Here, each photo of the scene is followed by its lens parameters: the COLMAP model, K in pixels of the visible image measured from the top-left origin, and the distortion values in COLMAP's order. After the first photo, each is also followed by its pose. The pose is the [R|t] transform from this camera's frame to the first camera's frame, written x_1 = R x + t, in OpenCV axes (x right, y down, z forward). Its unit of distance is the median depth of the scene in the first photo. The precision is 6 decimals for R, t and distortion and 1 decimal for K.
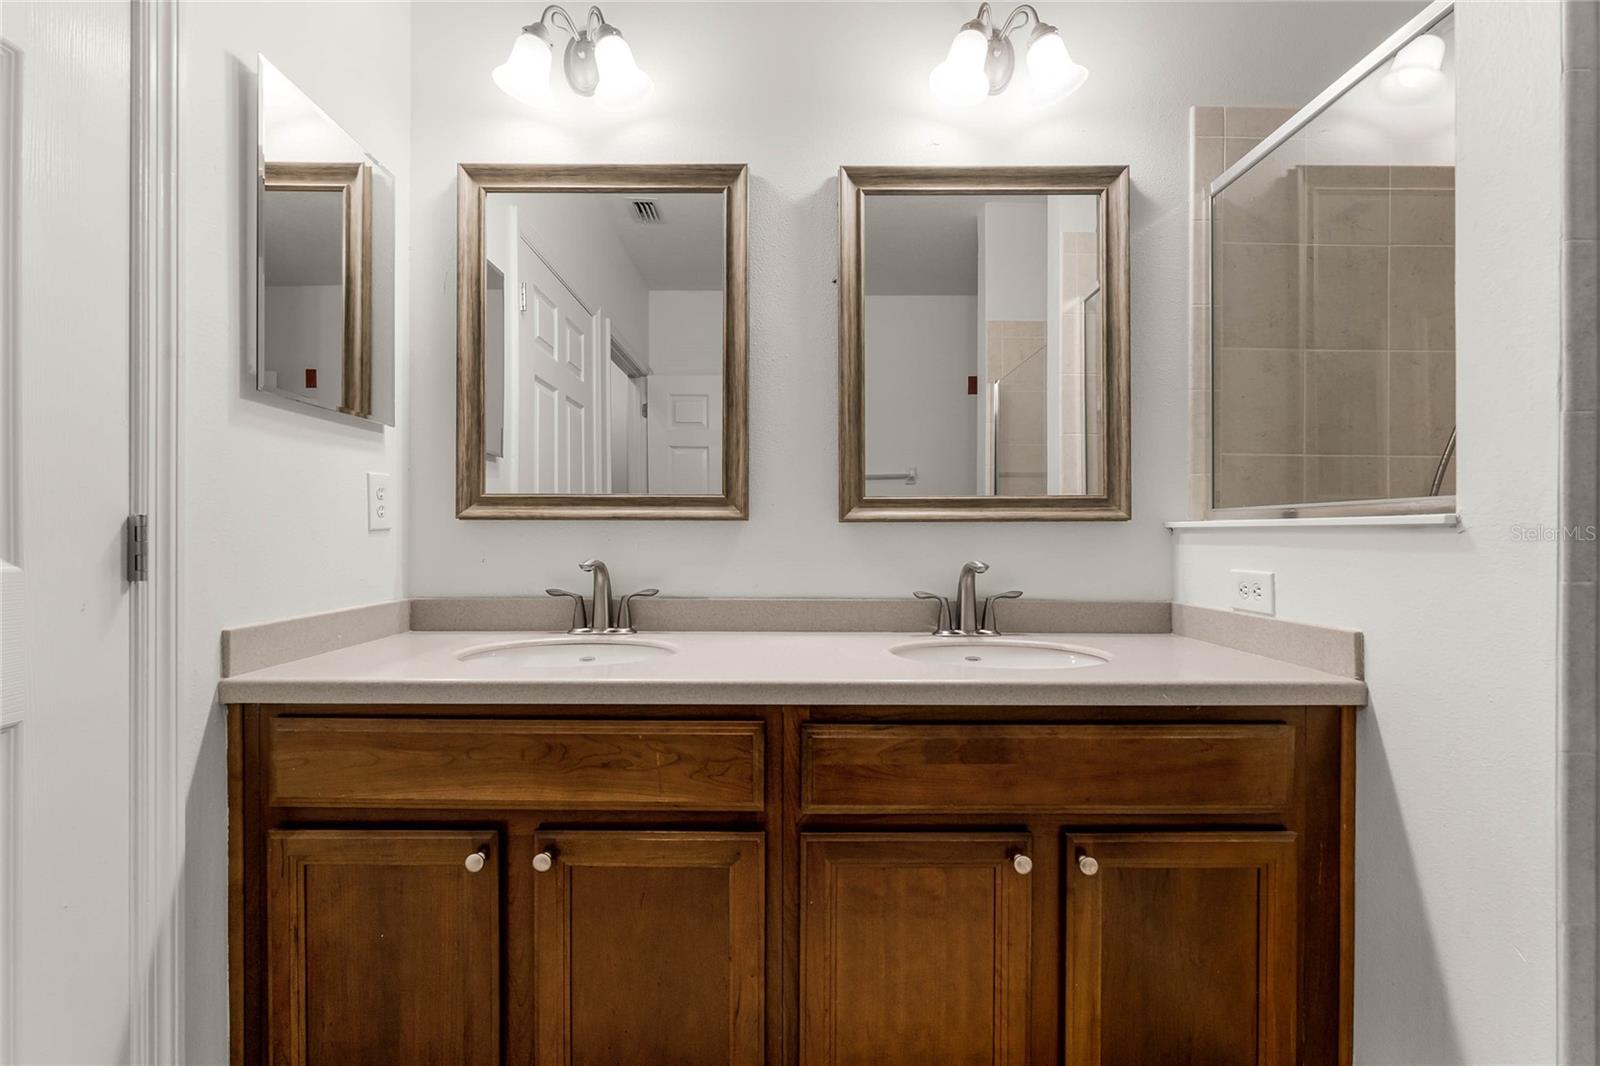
lens RADIAL K [[675.8, 0, 831.6], [0, 675.8, 534.6], [0, 0, 1]] dist [-0.002814, -0.000801]
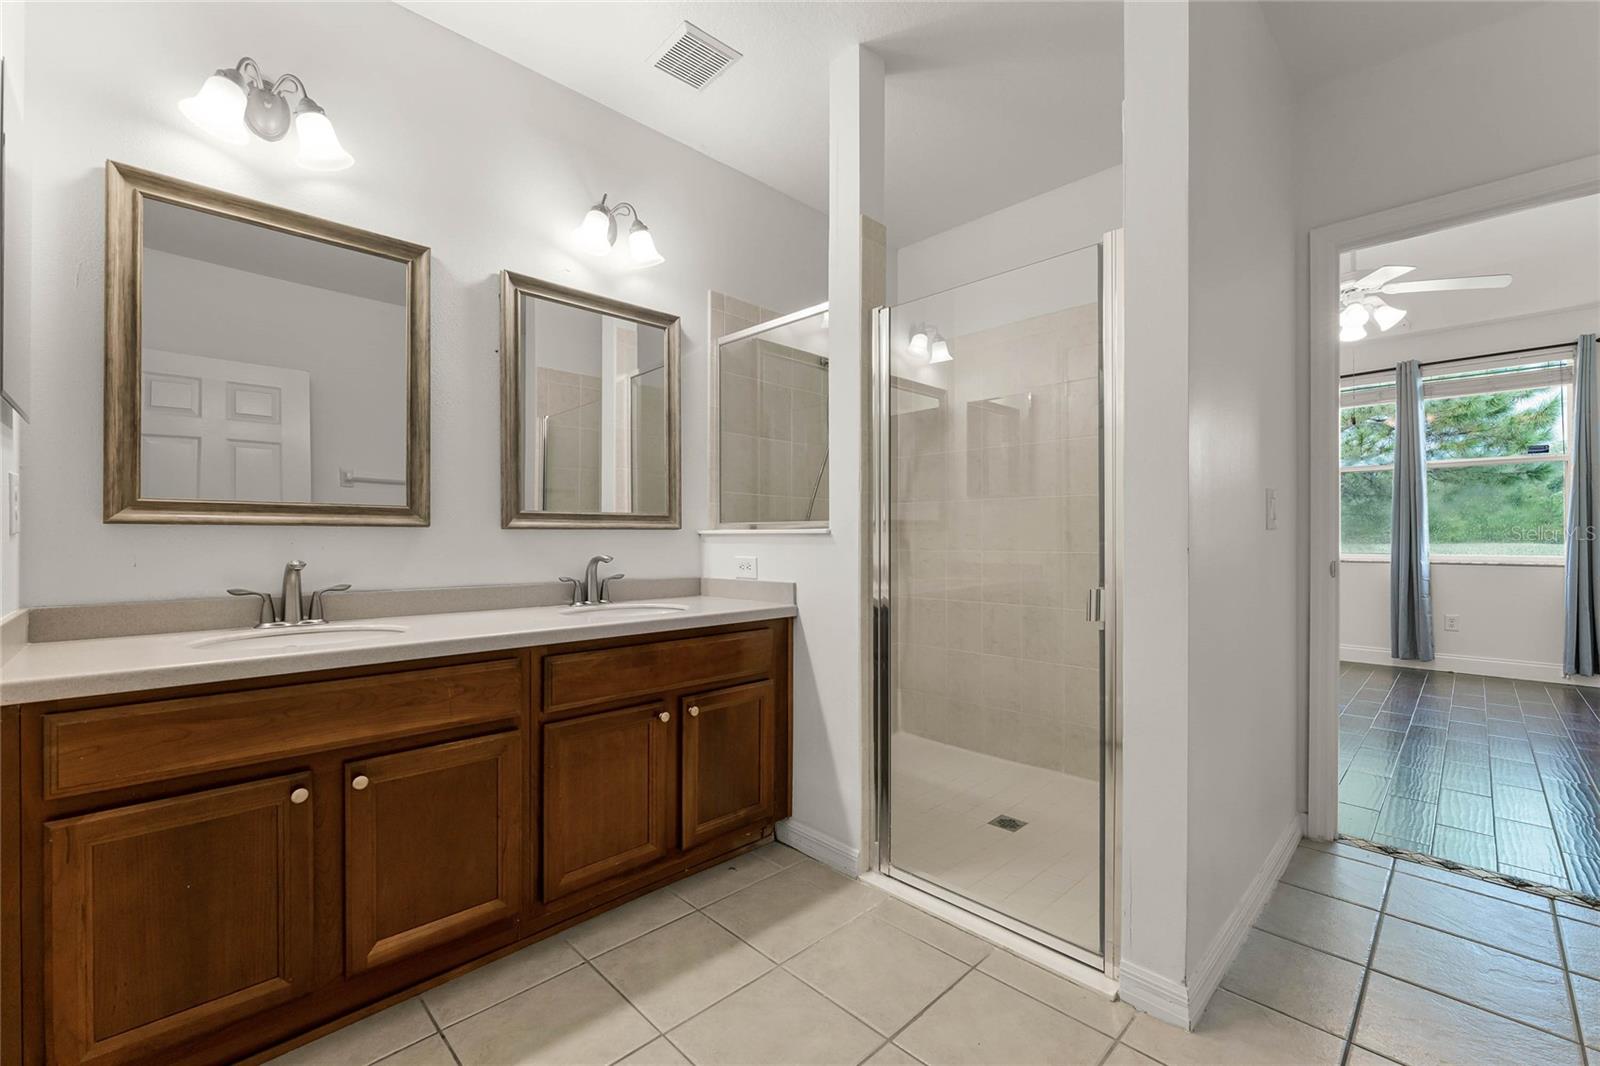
lens RADIAL K [[649.4, 0, 816.9], [0, 649.4, 532.5], [0, 0, 1]] dist [0.002616, 0.000727]
pose [[0.699272, 0.004155, 0.714844, -0.508097], [0.001667, 0.999971, -0.007443, -0.000674], [-0.714854, 0.006396, 0.699245, -0.393434]]
